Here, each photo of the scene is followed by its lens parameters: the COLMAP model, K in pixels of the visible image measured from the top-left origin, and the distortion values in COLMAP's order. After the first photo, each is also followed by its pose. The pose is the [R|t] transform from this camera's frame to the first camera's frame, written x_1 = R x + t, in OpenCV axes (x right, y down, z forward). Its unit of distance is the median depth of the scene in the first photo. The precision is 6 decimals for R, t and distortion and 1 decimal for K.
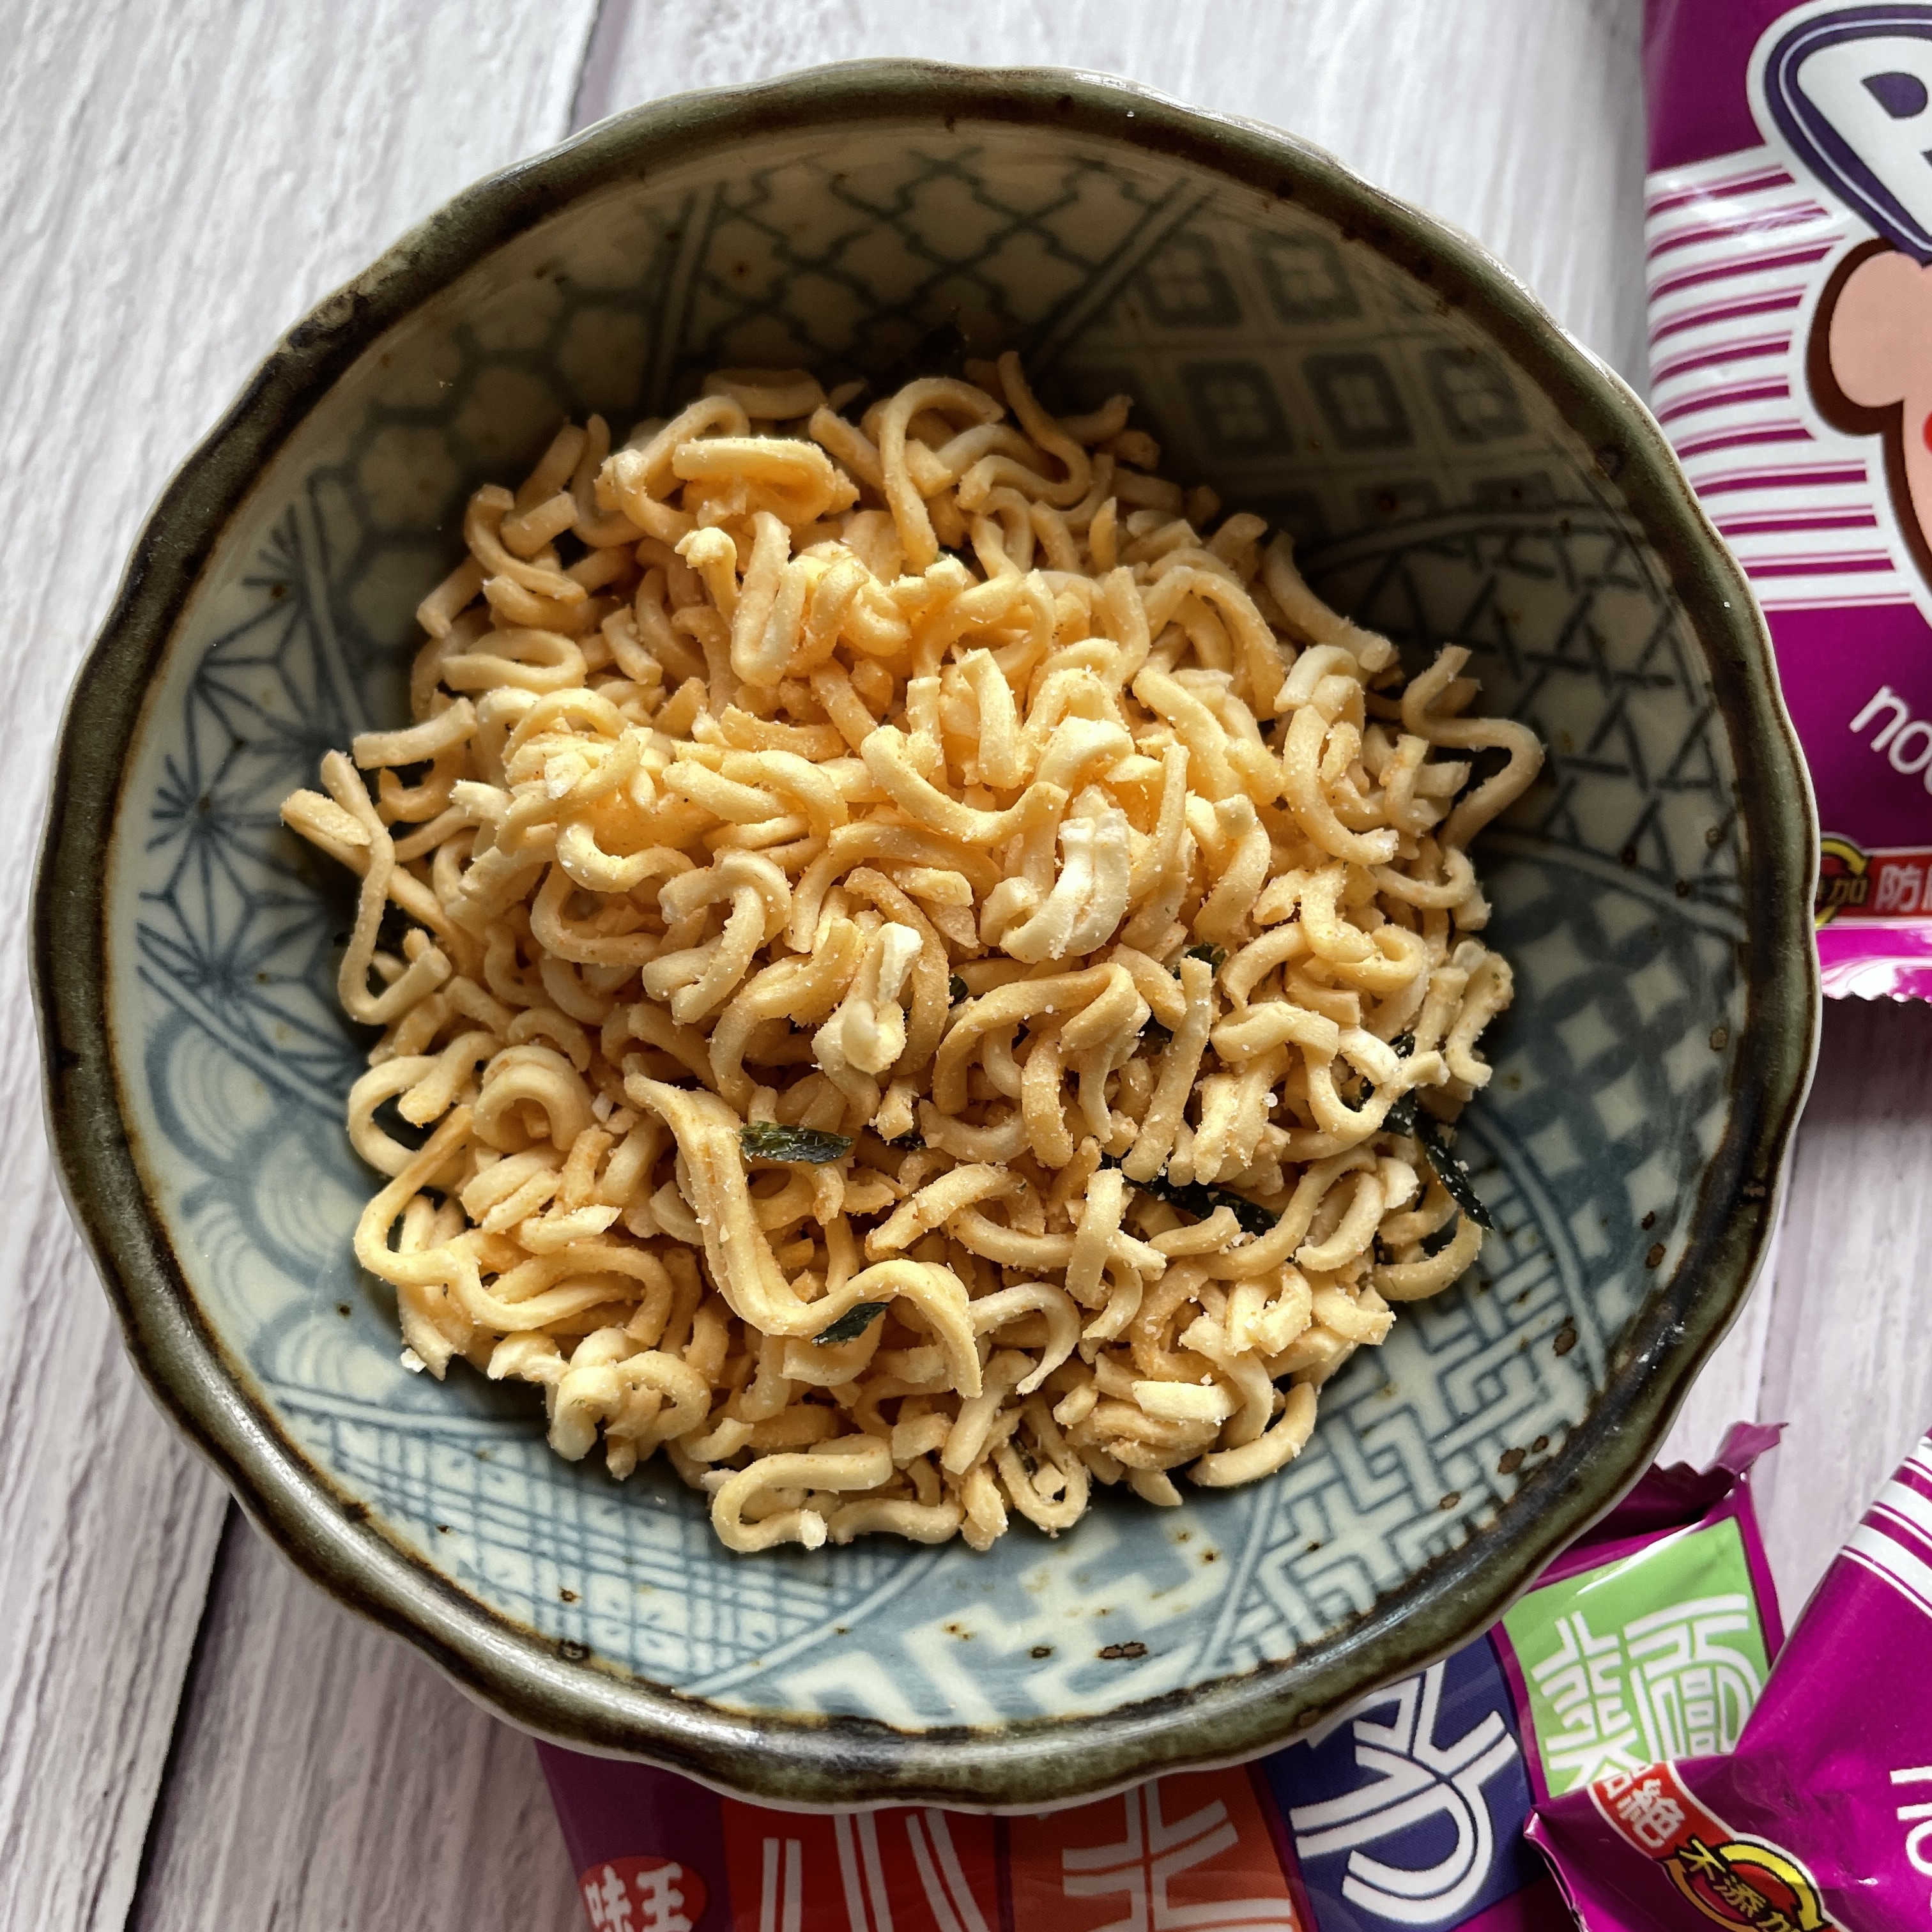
lens RADIAL K [[2175.3, 0, 1033.1], [0, 2175.3, 970.7], [0, 0, 1]] dist [0.082963, -0.245144]
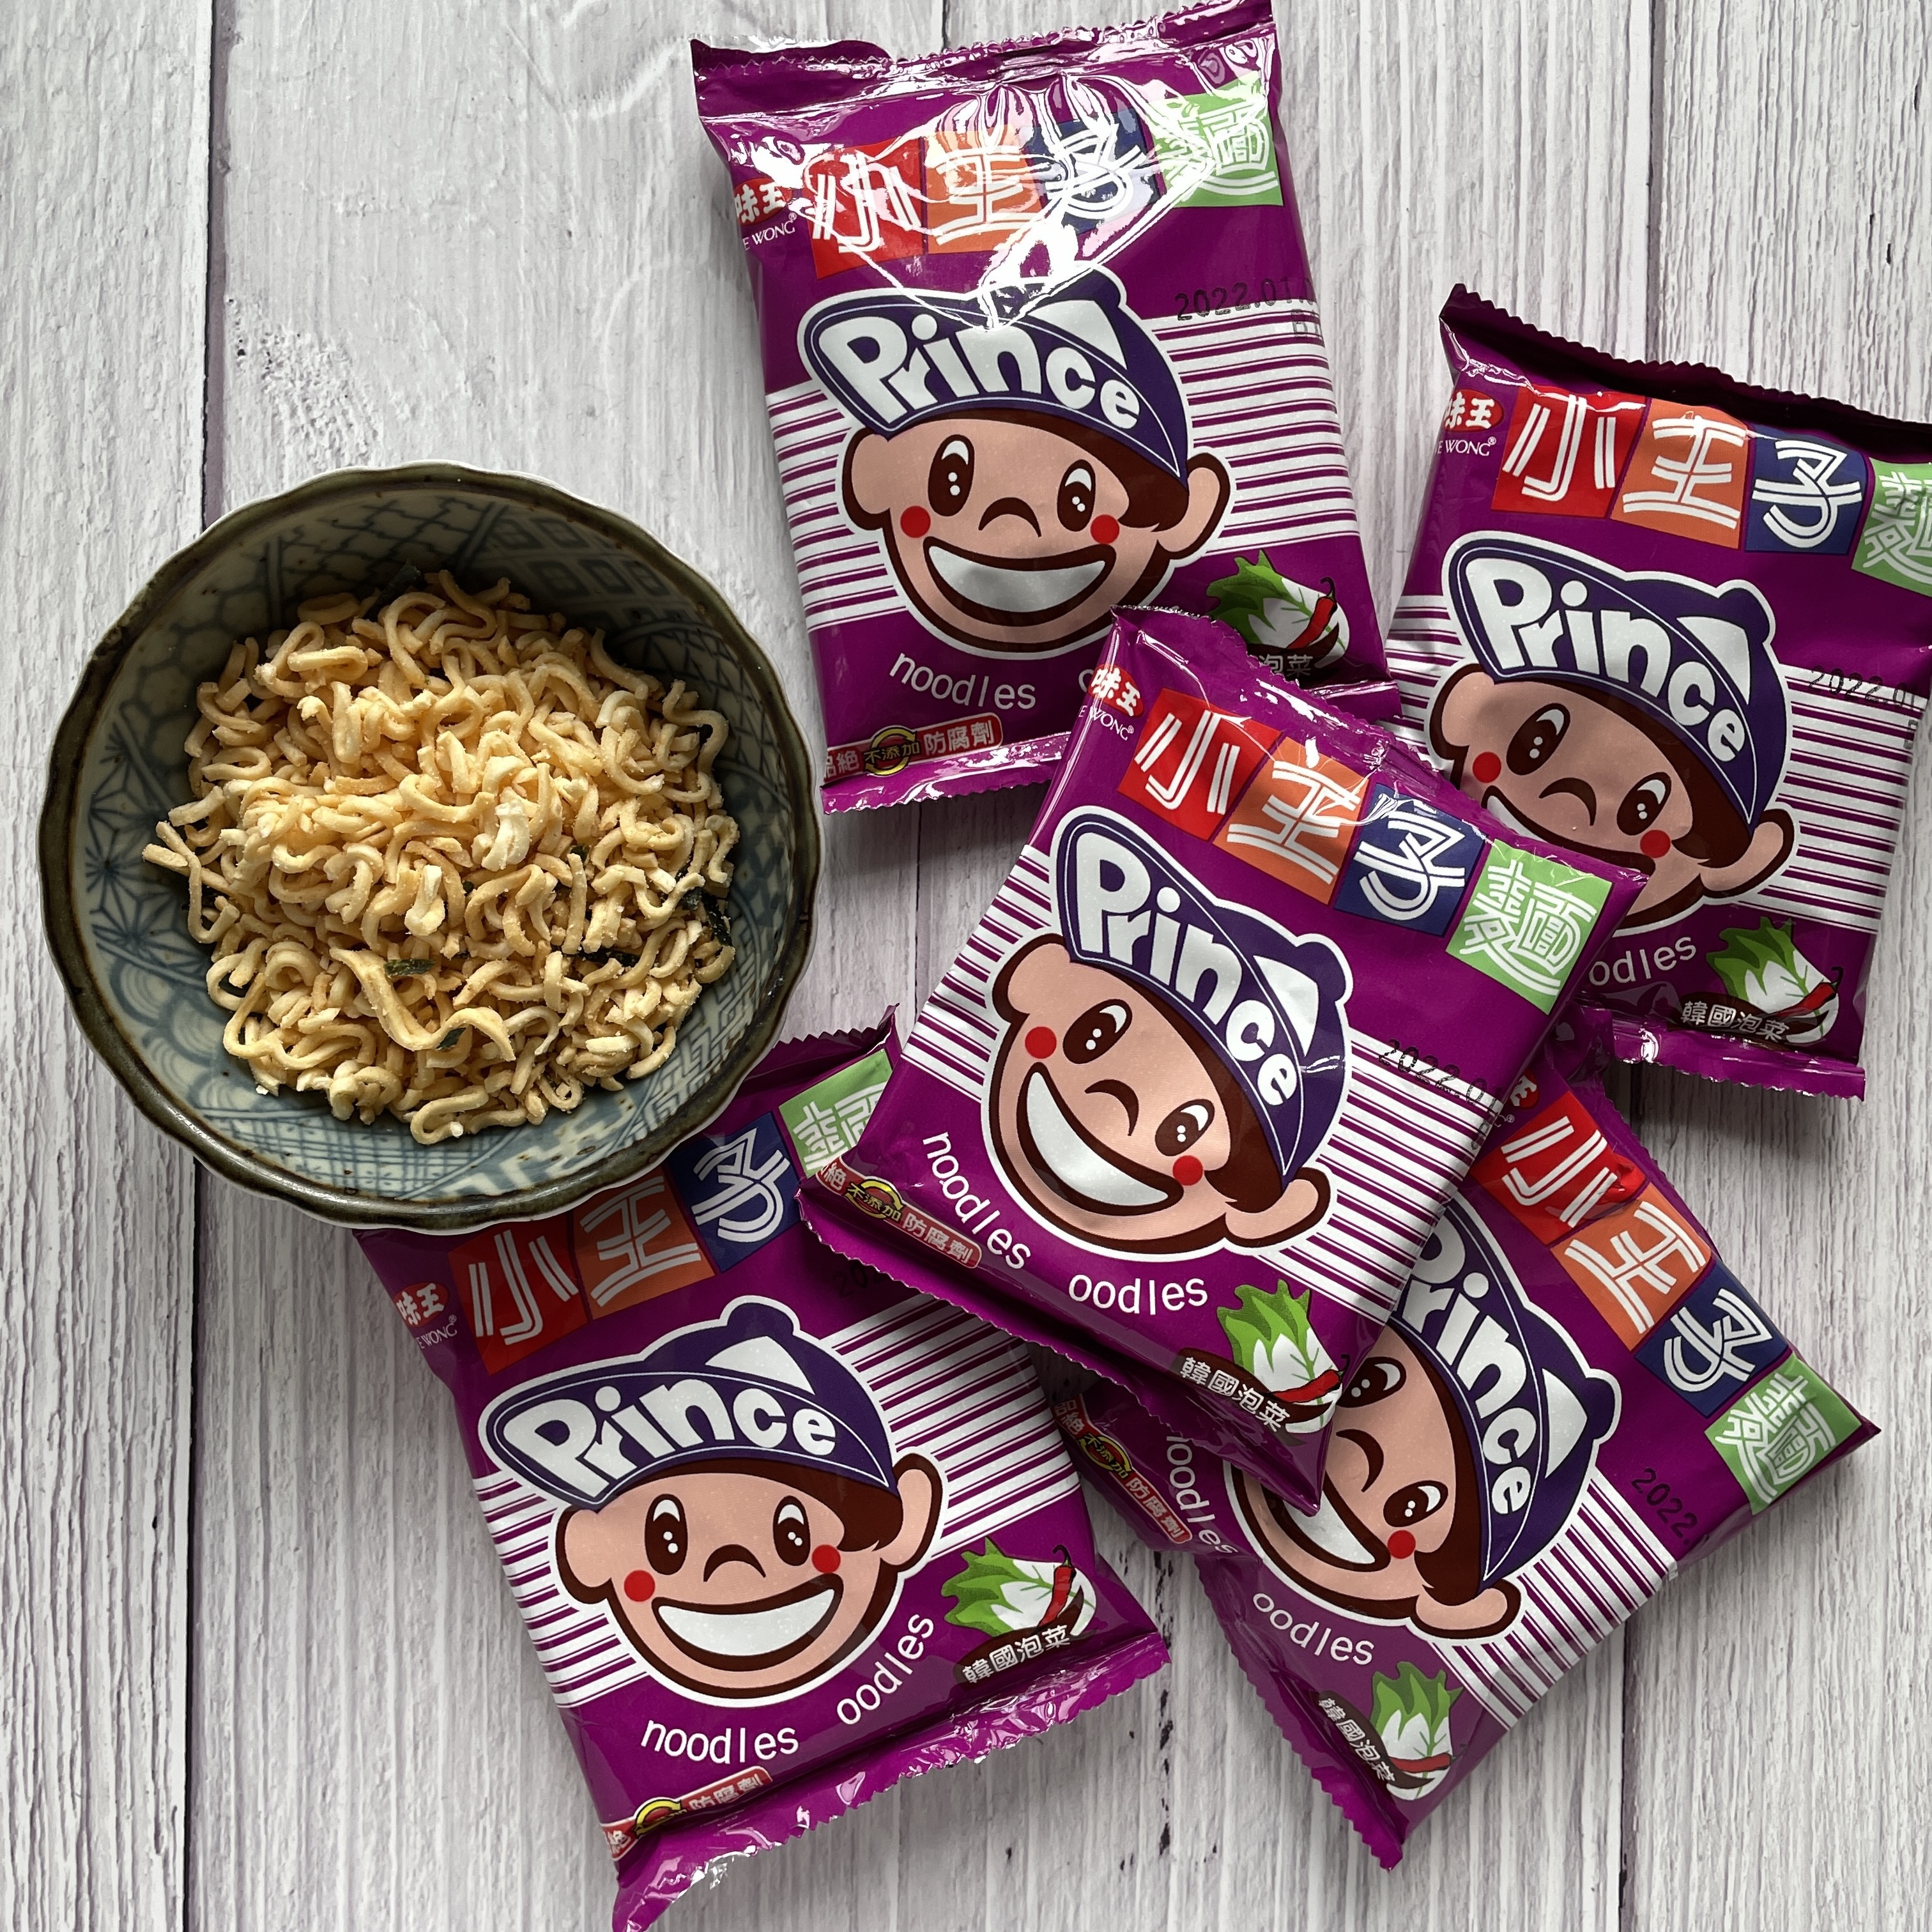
lens RADIAL K [[2004.7, 0, 1017.5], [0, 2004.7, 970.0], [0, 0, 1]] dist [0.105424, -0.246133]
pose [[0.982208, -0.180567, 0.051602, 0.386126], [0.170058, 0.971773, 0.163513, -0.146744], [-0.079670, -0.151828, 0.985191, -1.070898]]
